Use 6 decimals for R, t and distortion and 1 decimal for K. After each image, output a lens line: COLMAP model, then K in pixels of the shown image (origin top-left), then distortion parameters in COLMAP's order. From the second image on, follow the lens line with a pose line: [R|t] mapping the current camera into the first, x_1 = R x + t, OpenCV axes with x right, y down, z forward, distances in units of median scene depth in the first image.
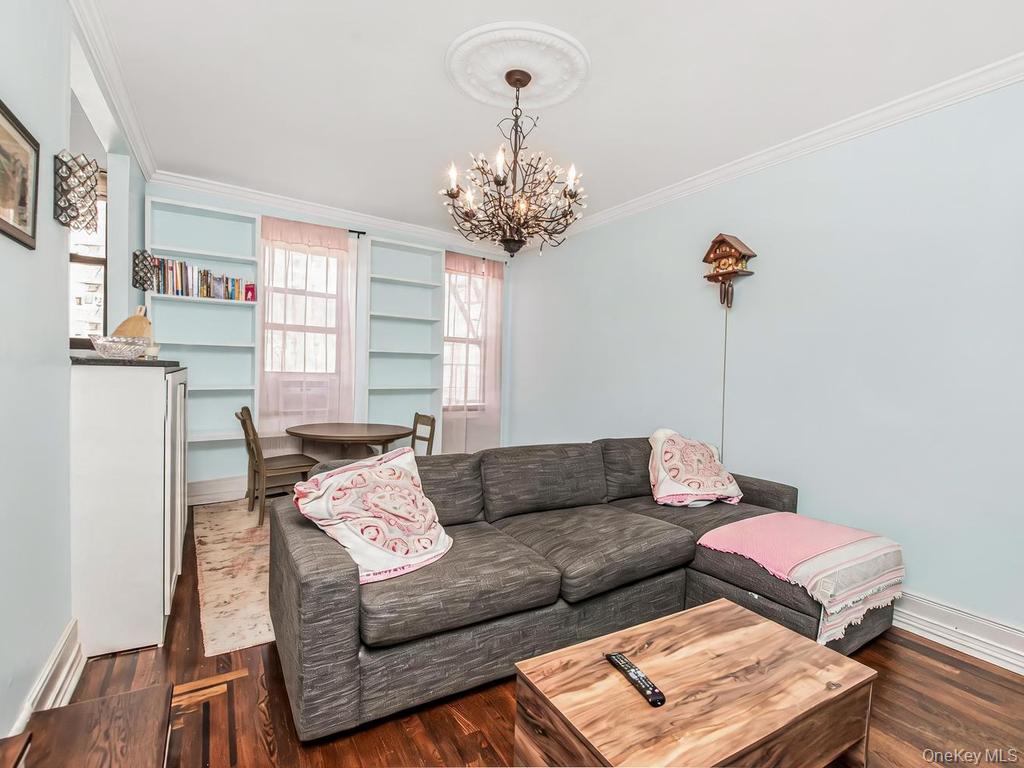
lens RADIAL K [[524.9, 0, 563.4], [0, 524.9, 383.2], [0, 0, 1]] dist [-0.022768, -0.000403]
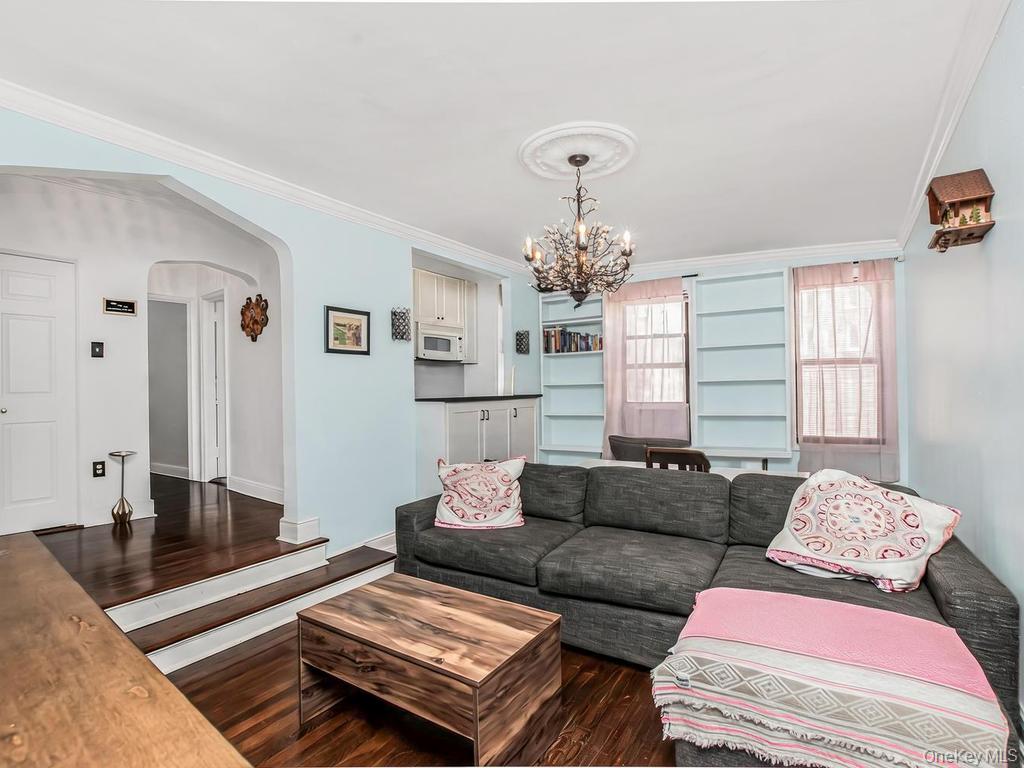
lens RADIAL K [[601.0, 0, 572.6], [0, 601.0, 387.3], [0, 0, 1]] dist [-0.026477, 0.000323]
pose [[0.402023, -0.034090, -0.914995, 0.829770], [-0.000722, 0.999295, -0.037548, -0.000634], [0.915629, 0.015756, 0.401715, 0.306212]]
